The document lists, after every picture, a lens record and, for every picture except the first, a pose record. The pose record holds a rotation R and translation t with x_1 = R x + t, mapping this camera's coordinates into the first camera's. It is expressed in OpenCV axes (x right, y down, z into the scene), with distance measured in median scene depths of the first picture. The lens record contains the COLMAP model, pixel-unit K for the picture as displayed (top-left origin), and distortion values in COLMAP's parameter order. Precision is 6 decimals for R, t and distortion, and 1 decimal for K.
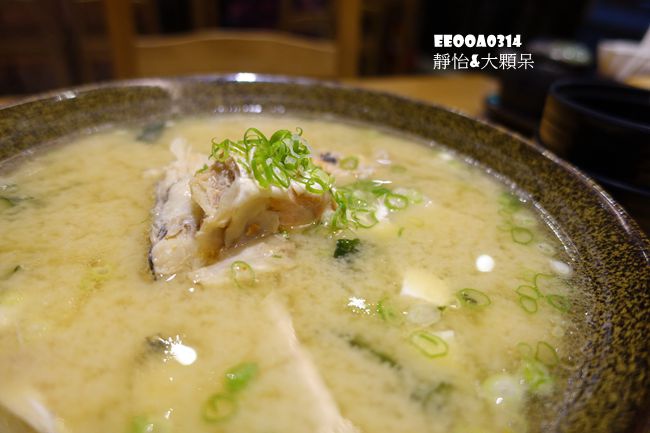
lens RADIAL K [[439.3, 0, 326.5], [0, 439.3, 214.9], [0, 0, 1]] dist [0.003766, -0.001384]
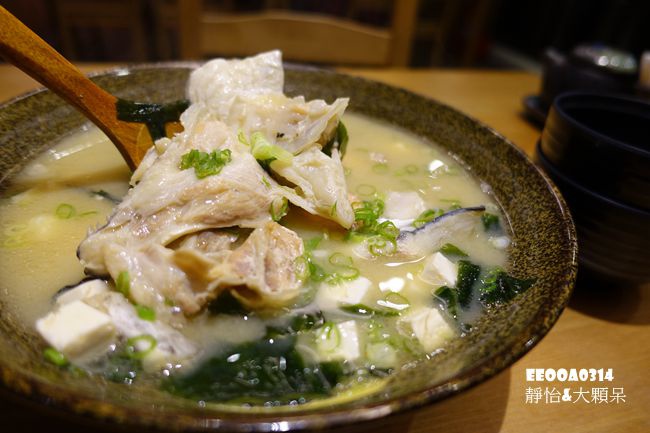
lens RADIAL K [[439.3, 0, 321.3], [0, 439.3, 215.2], [0, 0, 1]] dist [0.003766, -0.001384]
pose [[0.985583, 0.116486, -0.122707, 0.149004], [-0.110839, 0.992482, 0.051902, -0.000421], [0.127830, -0.037553, 0.991085, -0.172666]]
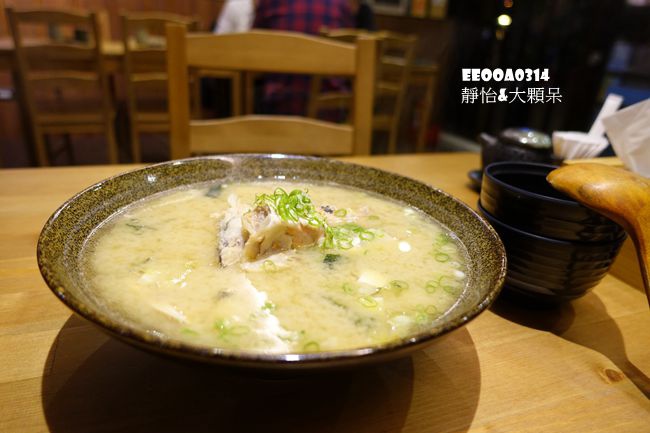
lens RADIAL K [[439.3, 0, 322.2], [0, 439.3, 216.5], [0, 0, 1]] dist [0.003766, -0.001384]
pose [[0.997544, 0.024929, -0.065461, 0.095463], [-0.034378, 0.988472, -0.147446, 0.133440], [0.061031, 0.149334, 0.986901, -0.556351]]
